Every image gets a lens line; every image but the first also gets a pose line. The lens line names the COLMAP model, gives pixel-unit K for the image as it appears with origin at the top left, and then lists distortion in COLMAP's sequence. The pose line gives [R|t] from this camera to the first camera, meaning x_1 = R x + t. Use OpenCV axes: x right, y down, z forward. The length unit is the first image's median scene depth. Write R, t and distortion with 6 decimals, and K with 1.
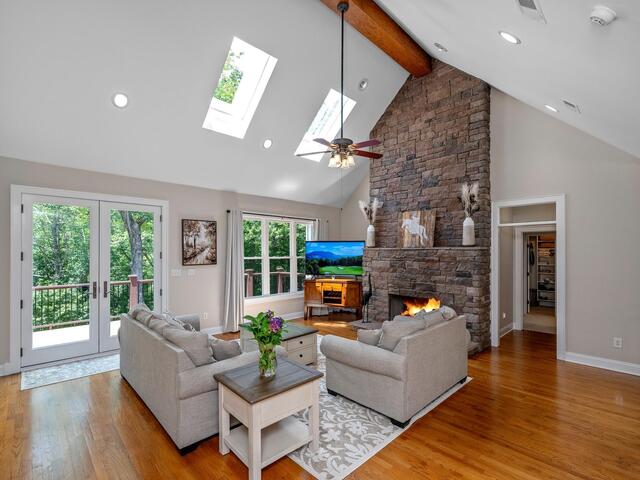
lens RADIAL K [[306.8, 0, 316.1], [0, 306.8, 250.1], [0, 0, 1]] dist [0.013123, 0.001510]
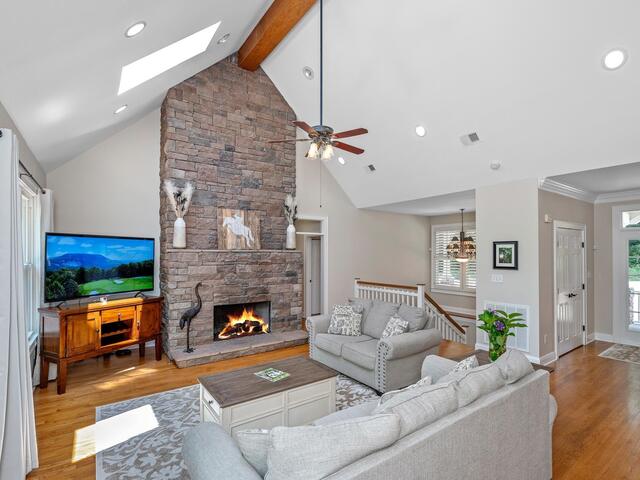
lens RADIAL K [[322.2, 0, 318.9], [0, 322.2, 250.7], [0, 0, 1]] dist [0.001796, -0.001113]
pose [[0.138983, 0.007870, 0.990263, -0.610944], [-0.003554, 0.999966, -0.007448, 0.001032], [-0.990288, -0.002484, 0.139007, 0.646612]]
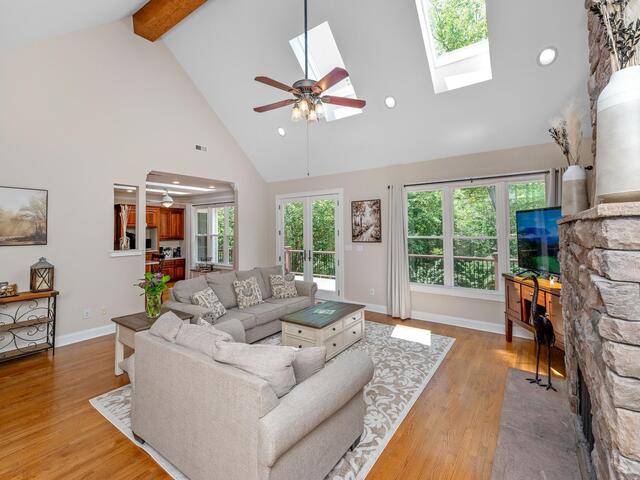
lens RADIAL K [[288.2, 0, 318.1], [0, 288.2, 224.1], [0, 0, 1]] dist [0.001617, 0.001304]
pose [[0.185086, -0.021722, -0.982482, 0.567094], [0.010075, 0.999745, -0.020206, 0.003872], [0.982671, -0.006158, 0.185257, 0.646971]]
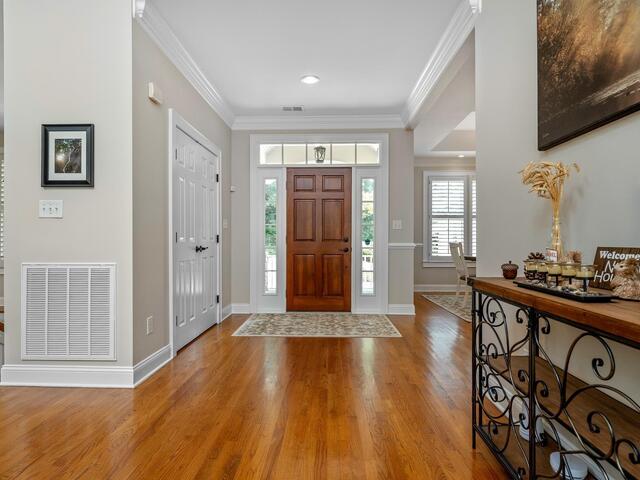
lens RADIAL K [[359.7, 0, 317.5], [0, 359.7, 244.0], [0, 0, 1]] dist [-0.006062, 0.000830]
pose [[-0.701024, -0.004603, 0.713123, -0.202661], [-0.004140, 0.999989, 0.002384, 0.110022], [-0.713126, -0.001281, -0.701035, 0.358900]]
